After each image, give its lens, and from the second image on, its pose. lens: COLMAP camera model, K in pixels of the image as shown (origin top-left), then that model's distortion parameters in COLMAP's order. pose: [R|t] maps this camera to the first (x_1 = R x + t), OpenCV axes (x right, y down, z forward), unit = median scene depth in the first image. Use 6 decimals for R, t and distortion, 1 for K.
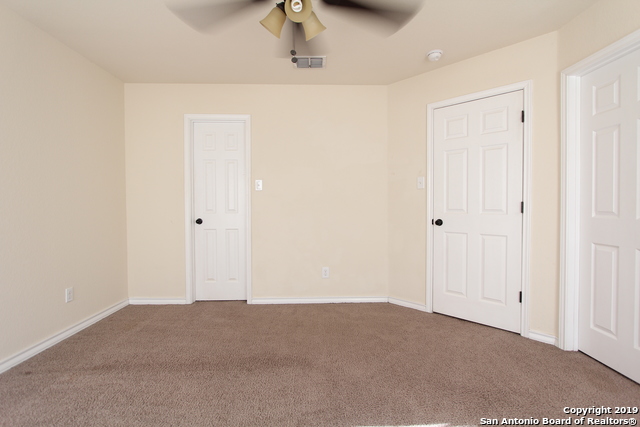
lens RADIAL K [[299.0, 0, 319.6], [0, 299.0, 209.9], [0, 0, 1]] dist [-0.017248, 0.000870]
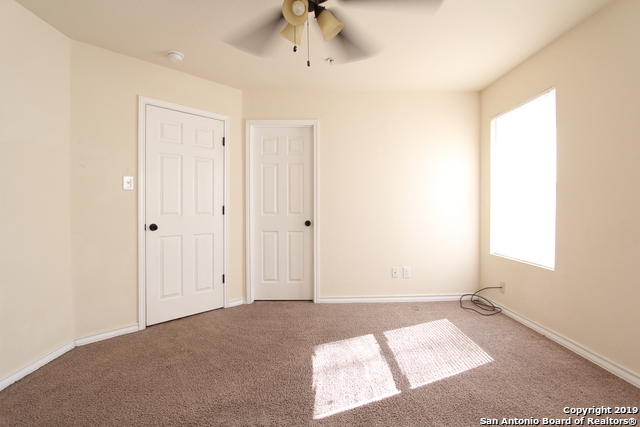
lens RADIAL K [[299.0, 0, 319.6], [0, 299.0, 211.4], [0, 0, 1]] dist [-0.017248, 0.000870]
pose [[-0.001626, -0.009267, 0.999956, -0.634935], [0.021010, 0.999736, 0.009299, -0.006846], [-0.999778, 0.021024, -0.001431, 0.568321]]
